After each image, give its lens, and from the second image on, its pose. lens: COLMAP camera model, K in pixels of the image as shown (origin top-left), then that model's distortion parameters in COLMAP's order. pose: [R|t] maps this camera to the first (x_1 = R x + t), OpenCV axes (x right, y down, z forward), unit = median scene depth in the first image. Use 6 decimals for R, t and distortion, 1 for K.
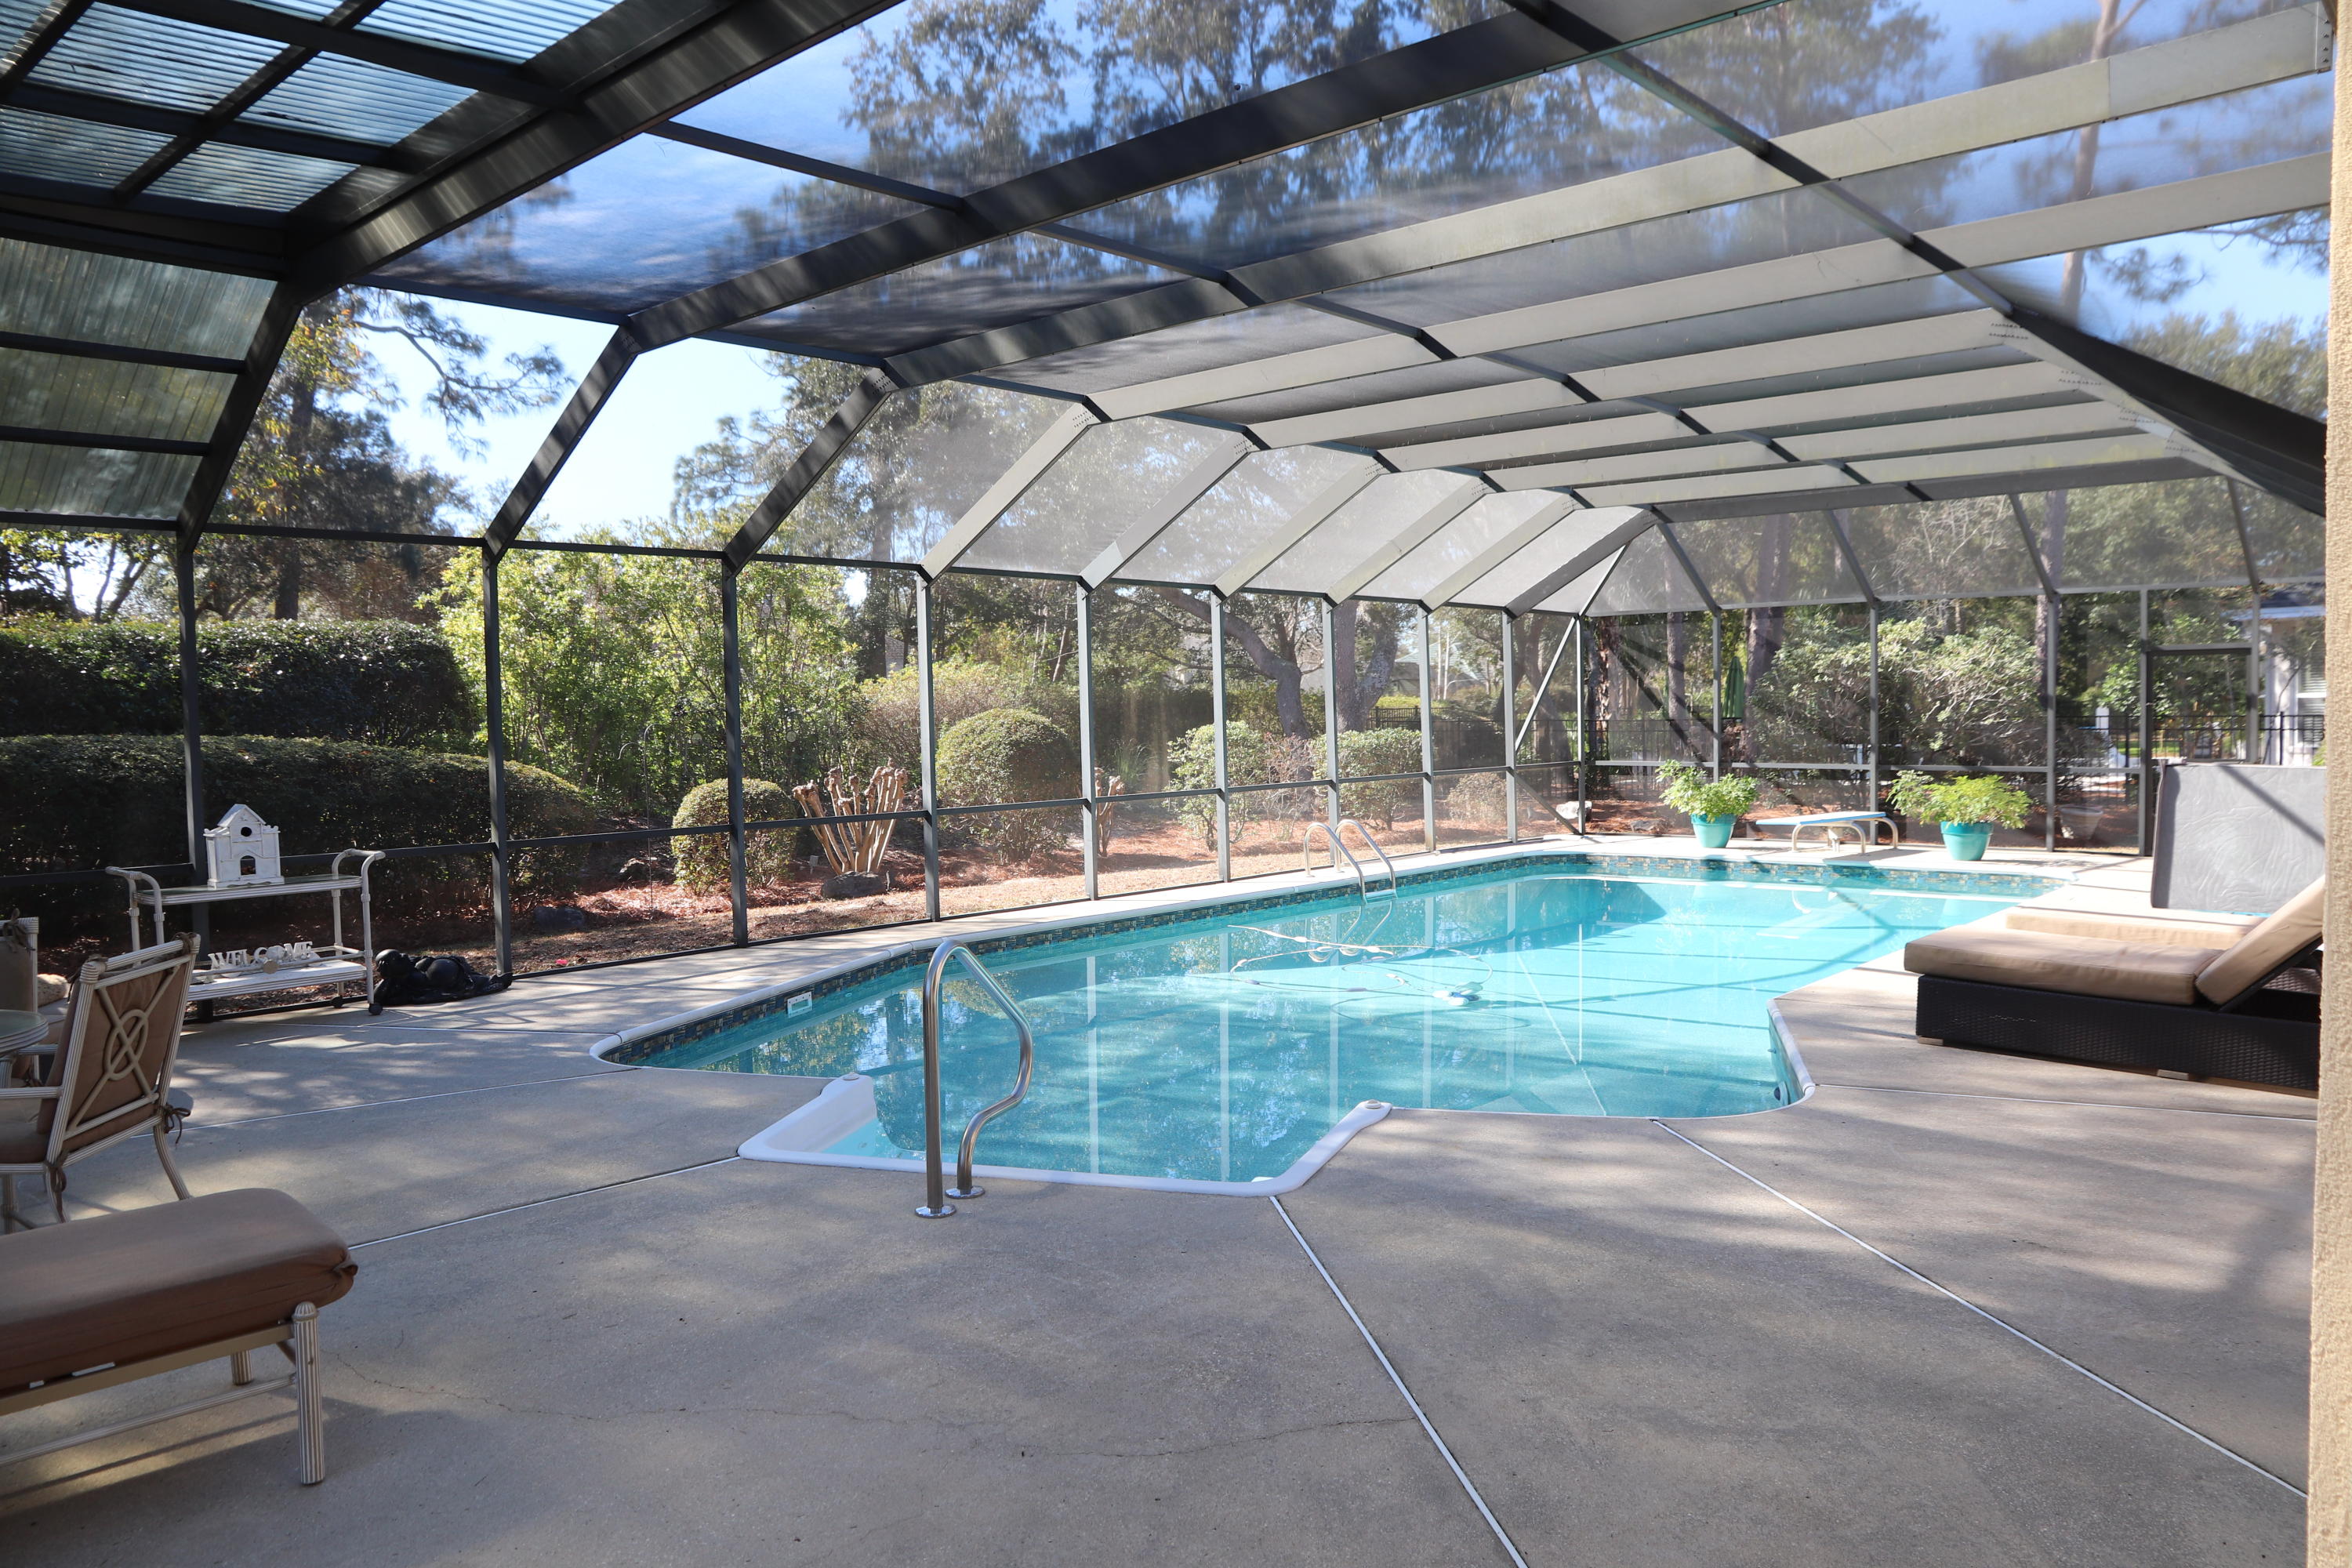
lens RADIAL K [[1627.2, 0, 1175.1], [0, 1627.2, 796.9], [0, 0, 1]] dist [-0.114979, 0.080713]
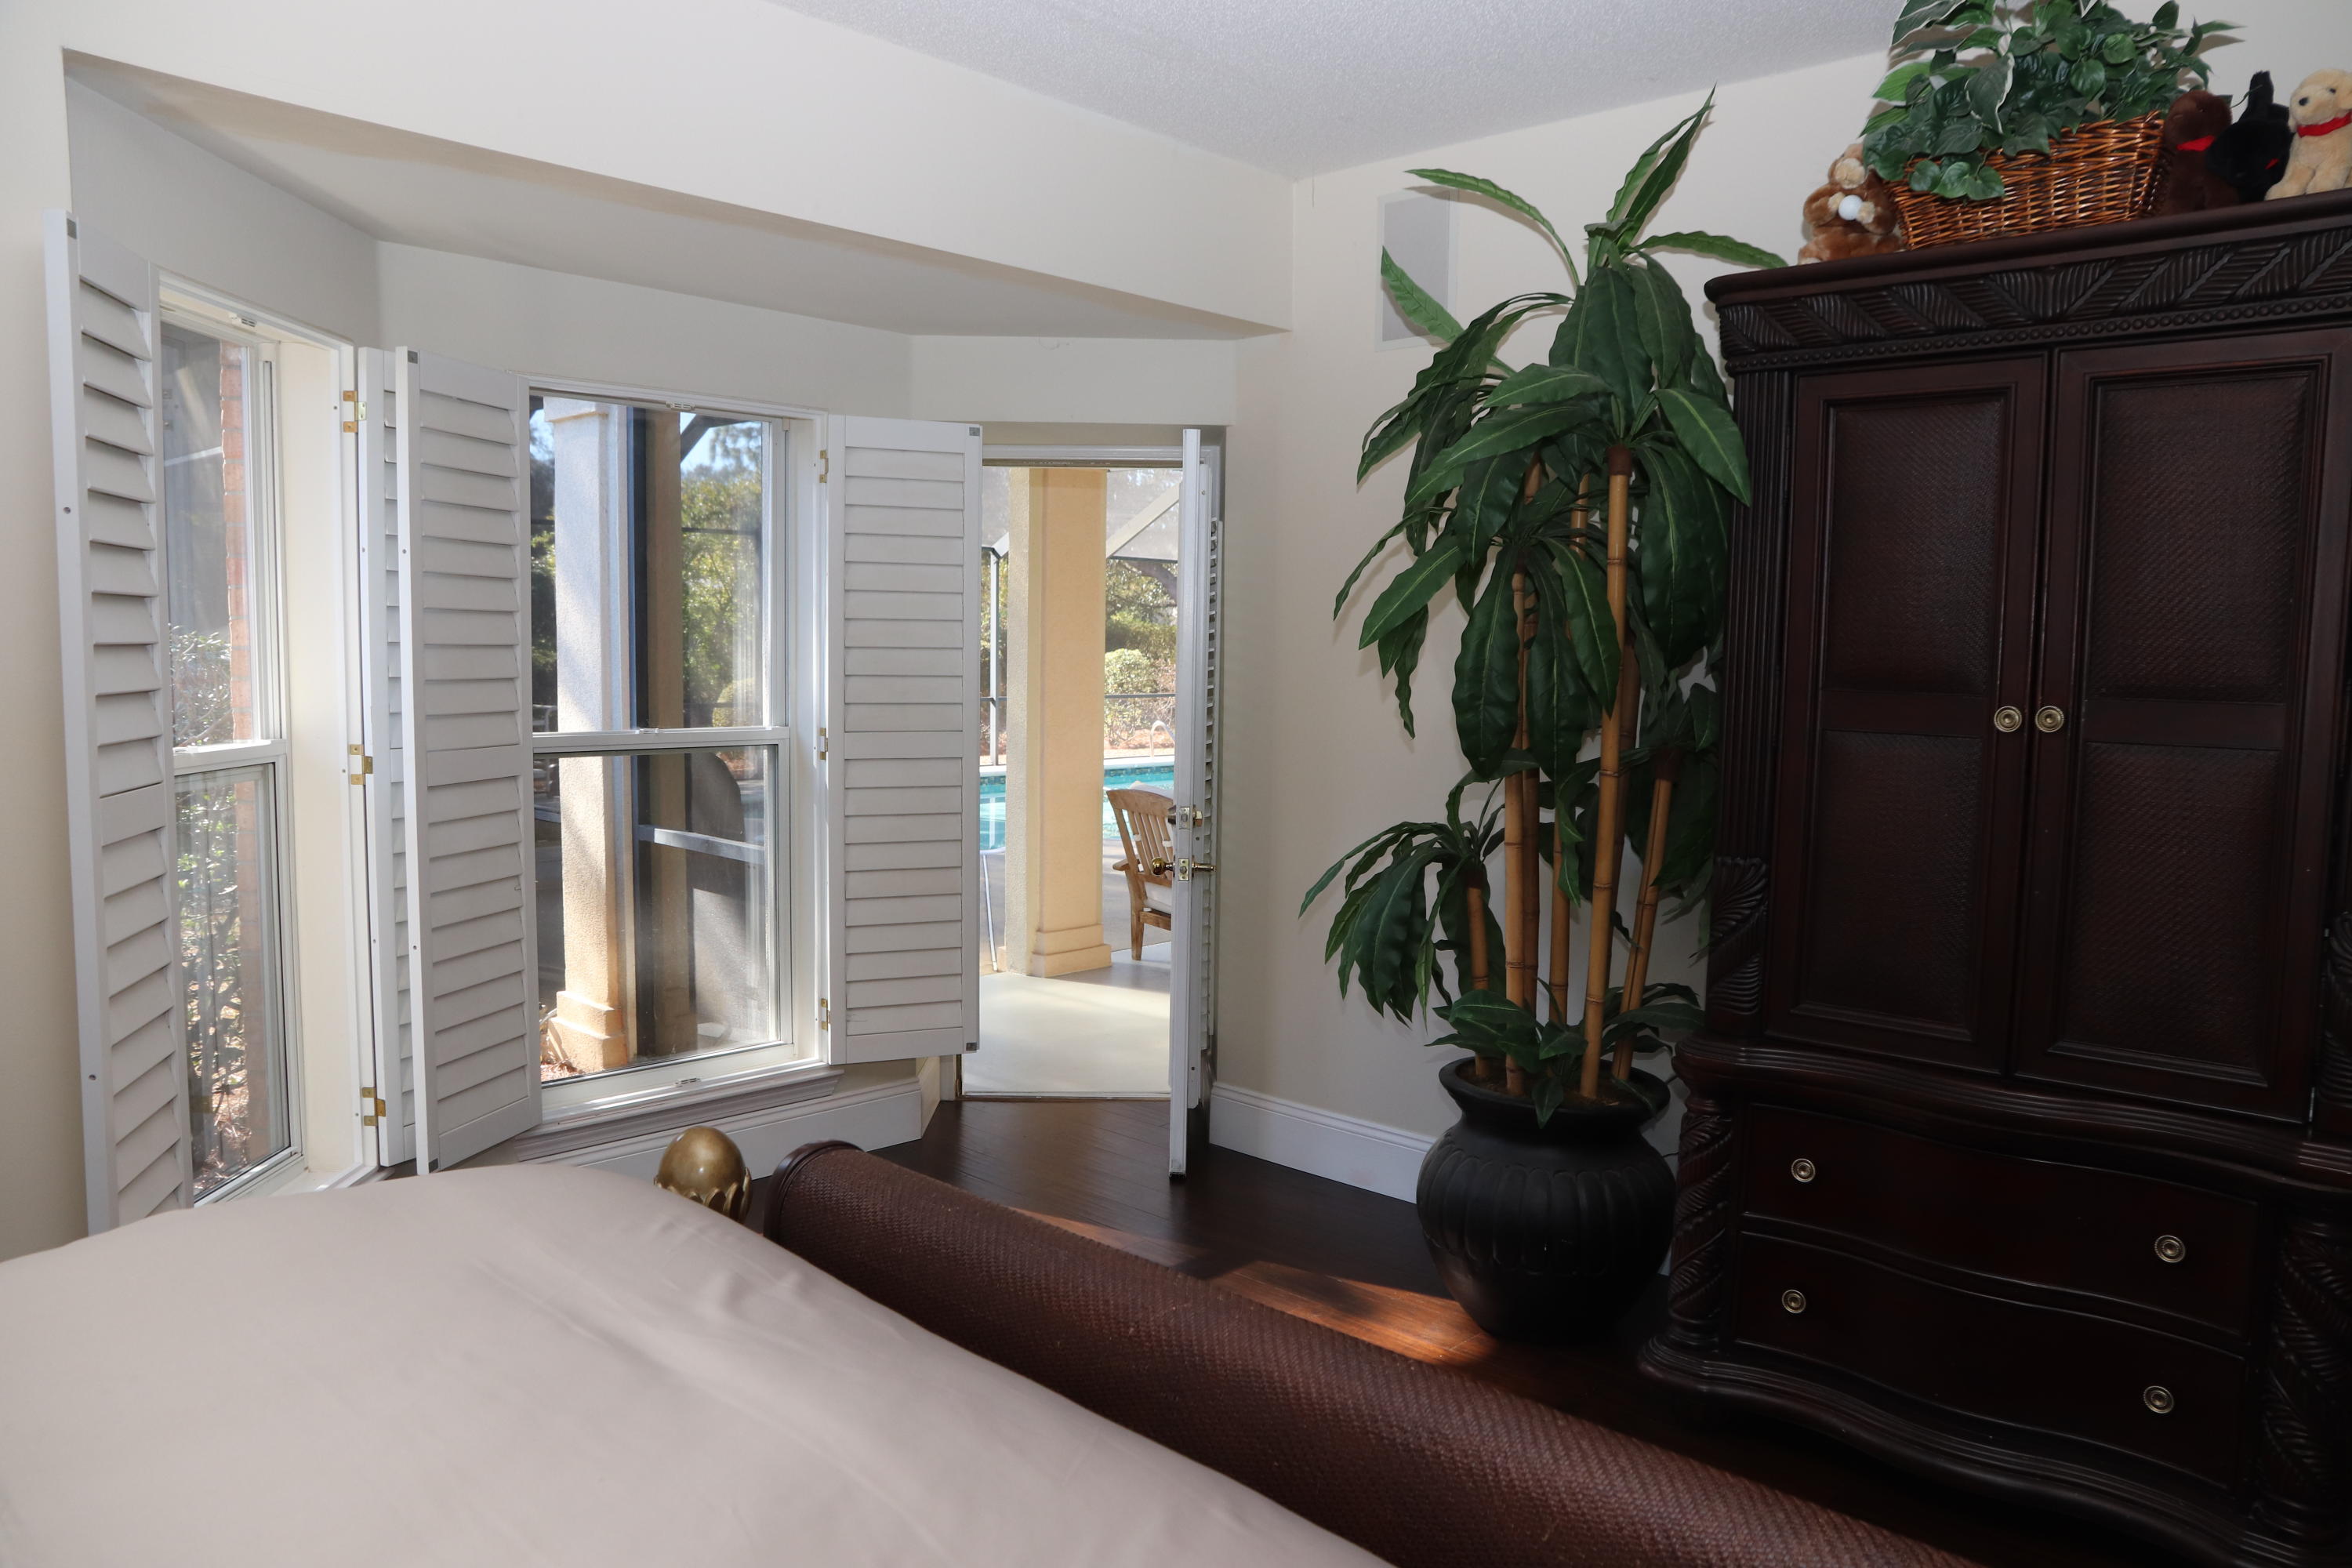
lens RADIAL K [[1627.2, 0, 1179.8], [0, 1627.2, 785.4], [0, 0, 1]] dist [-0.114979, 0.080713]
pose [[0.999204, 0.038642, -0.009929, 0.123139], [-0.038254, 0.998596, 0.036650, 0.019015], [0.011331, -0.036241, 0.999279, -0.447507]]
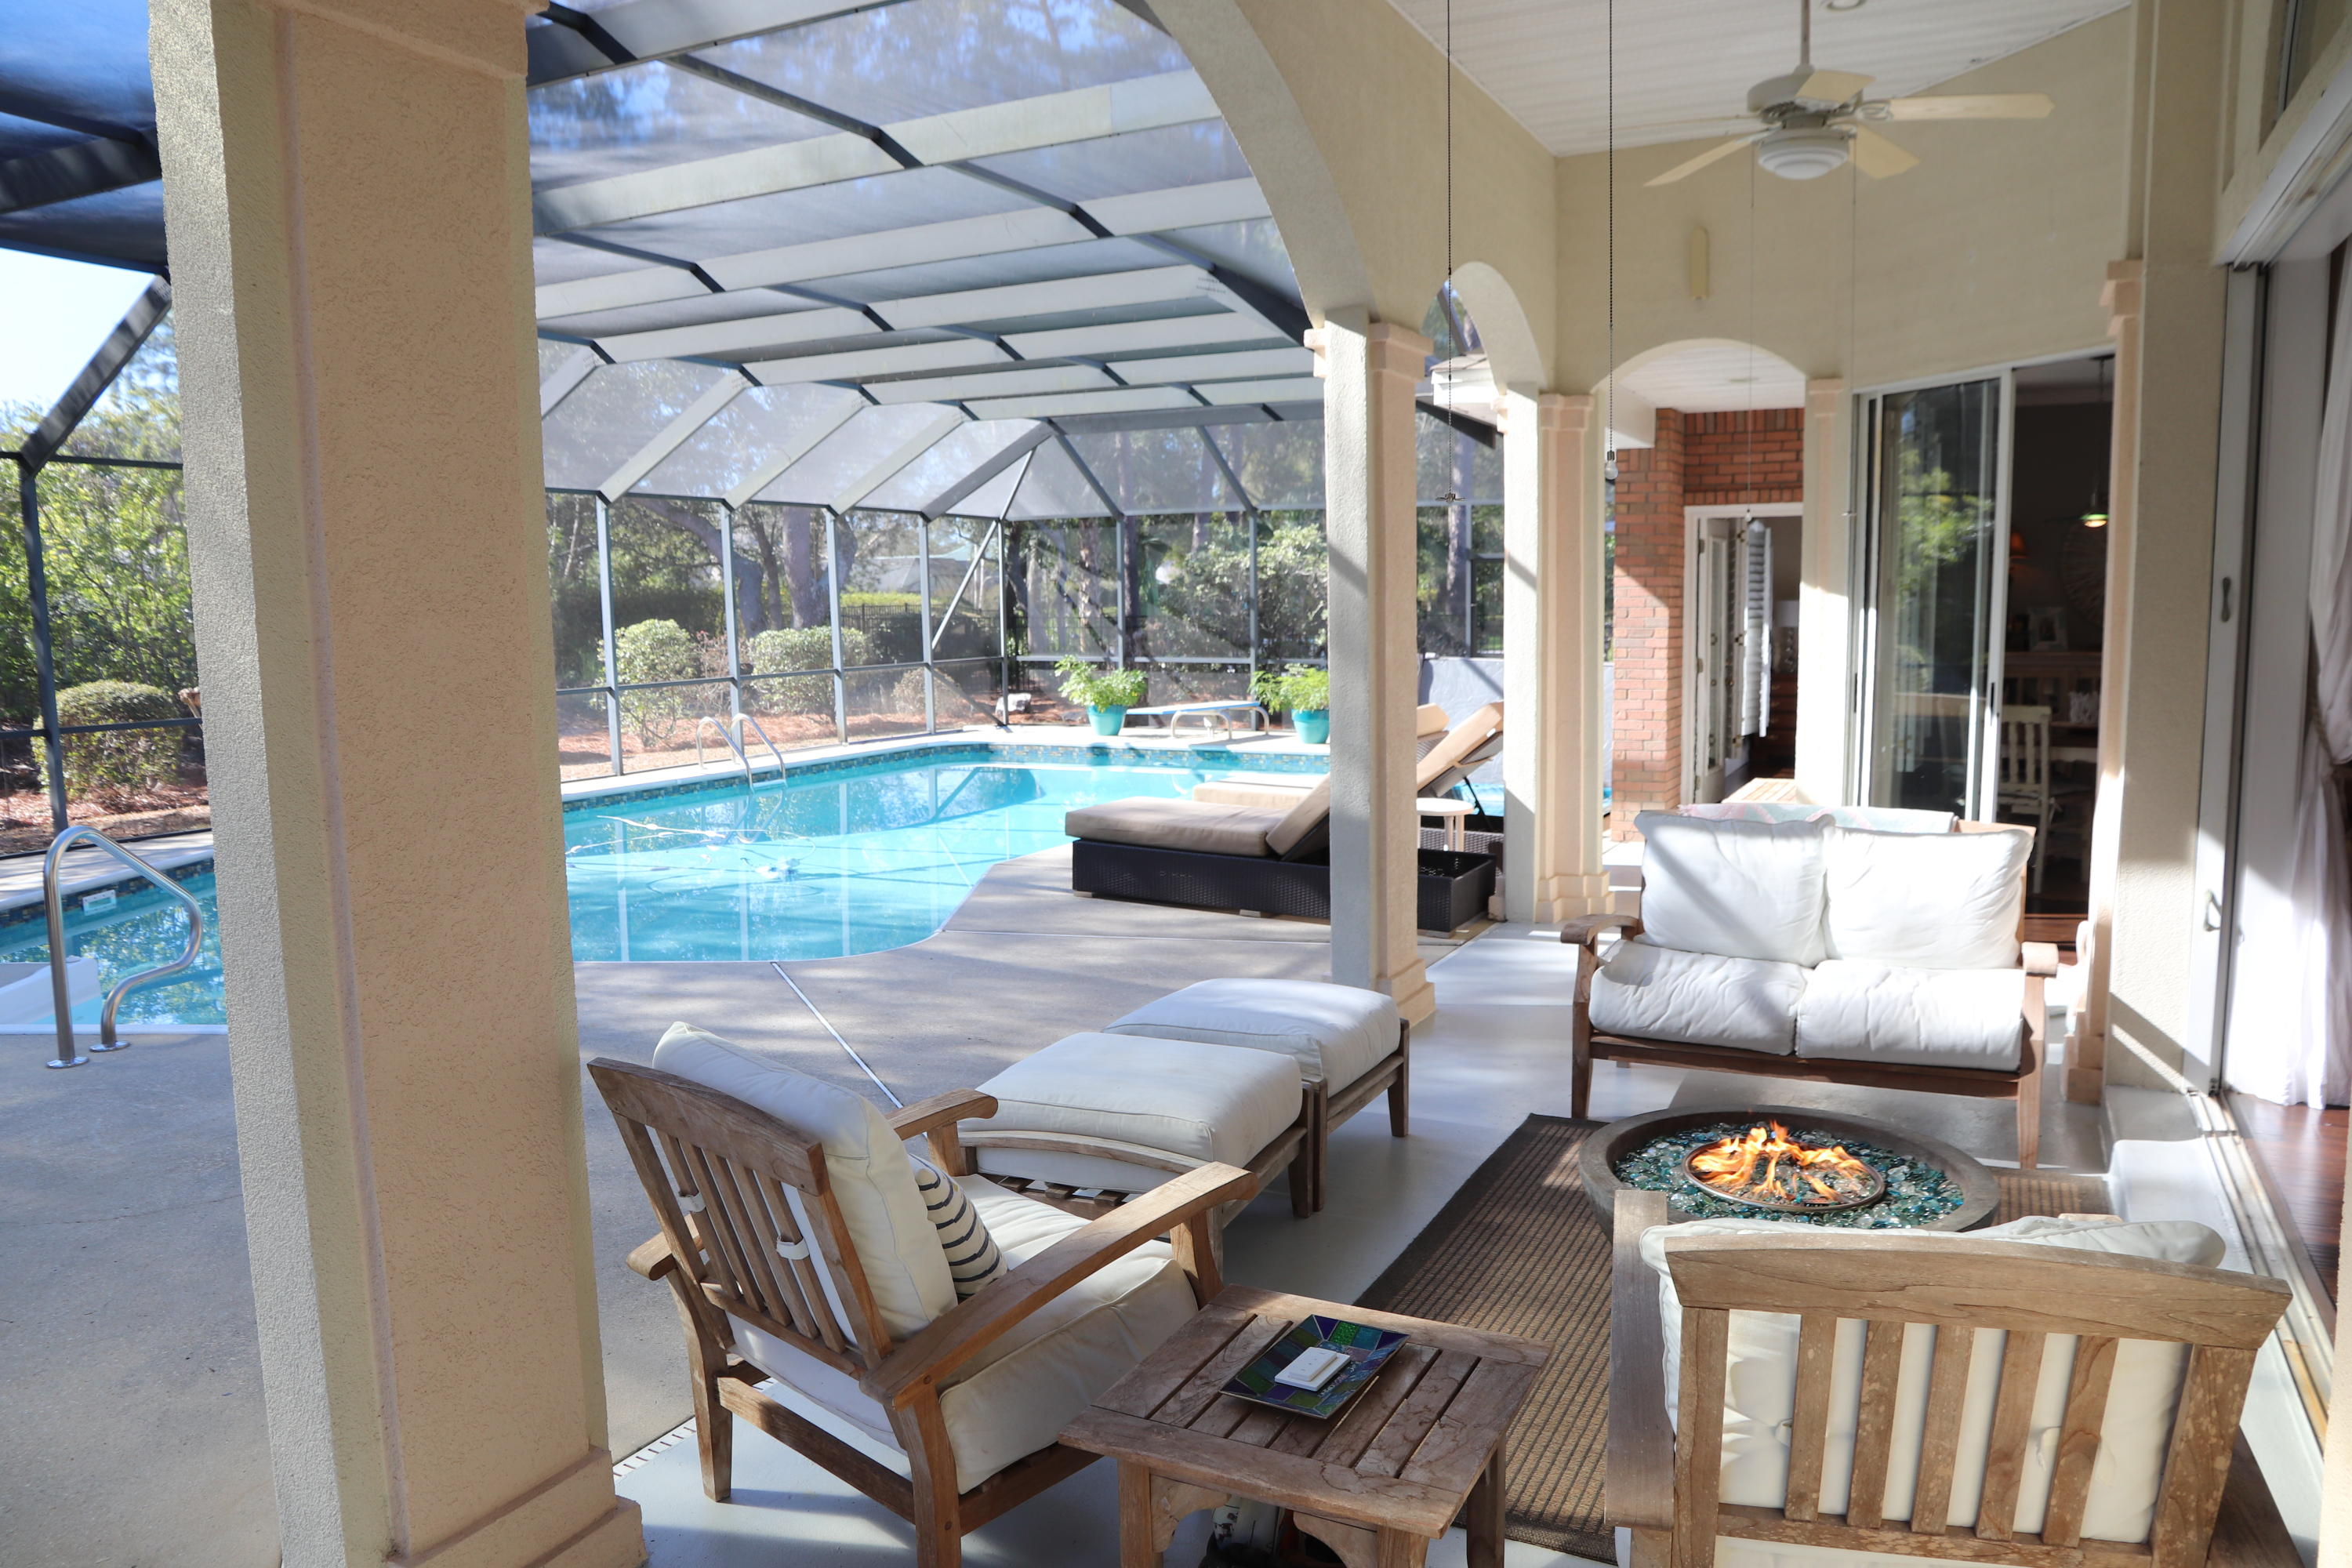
lens RADIAL K [[1627.2, 0, 1184.8], [0, 1627.2, 790.5], [0, 0, 1]] dist [-0.114979, 0.080713]
pose [[0.964683, -0.024356, 0.262285, 0.111332], [0.008368, 0.998047, 0.061903, 0.000734], [-0.263280, -0.057522, 0.963003, -0.089774]]
